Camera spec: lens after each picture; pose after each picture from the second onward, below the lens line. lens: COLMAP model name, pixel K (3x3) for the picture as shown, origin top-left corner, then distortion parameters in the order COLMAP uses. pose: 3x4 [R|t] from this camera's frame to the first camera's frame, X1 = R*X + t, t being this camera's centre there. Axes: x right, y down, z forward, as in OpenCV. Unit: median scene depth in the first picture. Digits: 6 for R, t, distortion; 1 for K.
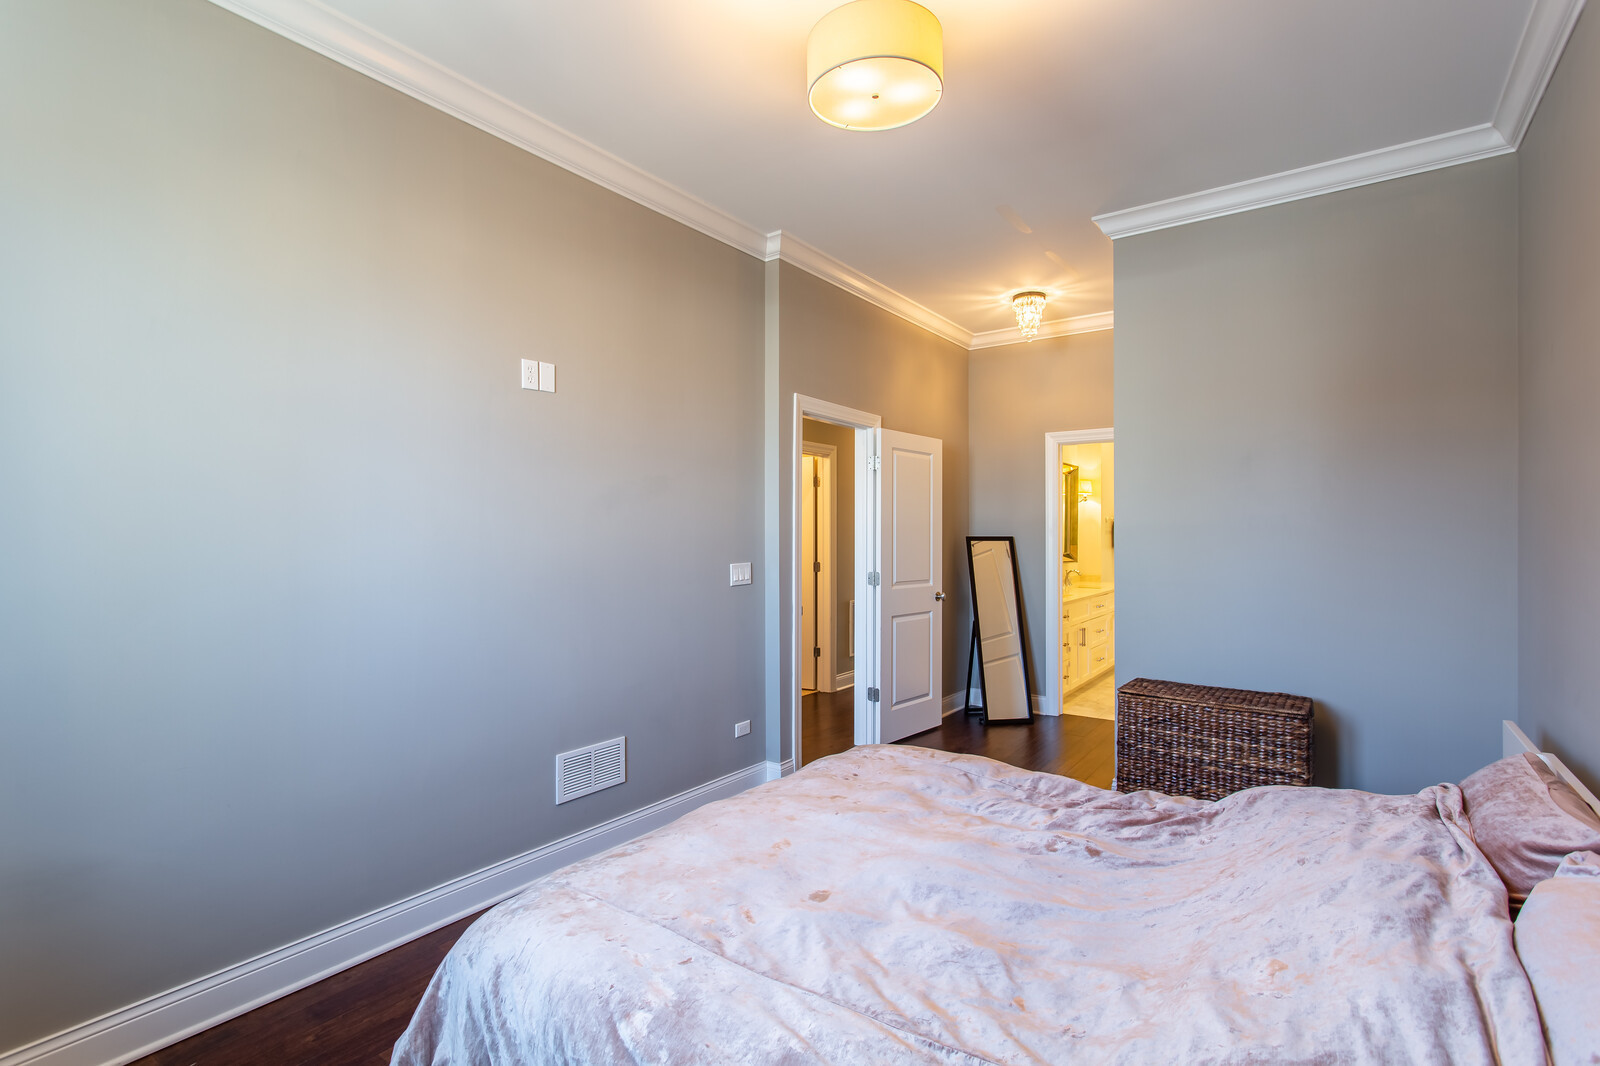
lens RADIAL K [[762.5, 0, 805.5], [0, 762.5, 529.6], [0, 0, 1]] dist [0.004864, 0.002307]
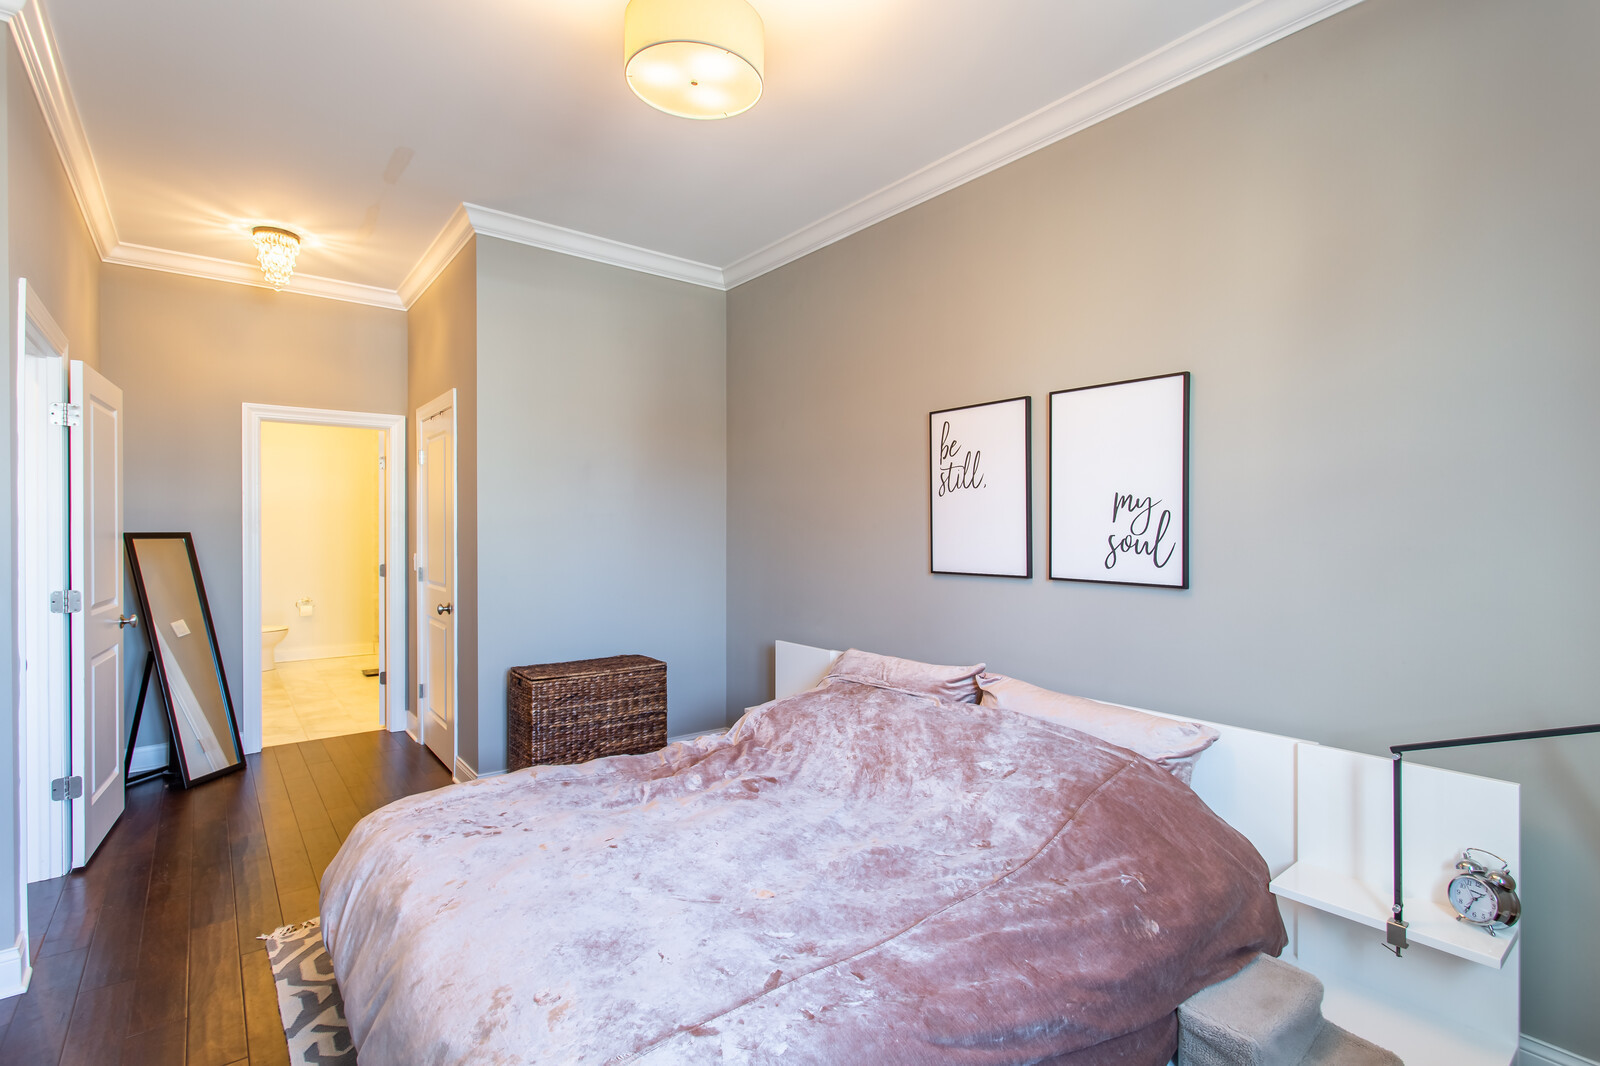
lens RADIAL K [[762.5, 0, 801.1], [0, 762.5, 531.6], [0, 0, 1]] dist [0.004864, 0.002307]
pose [[0.264046, -0.003488, 0.964504, -0.350827], [-0.006464, 0.999965, 0.005386, 0.000143], [-0.964488, -0.007657, 0.264014, 0.259668]]
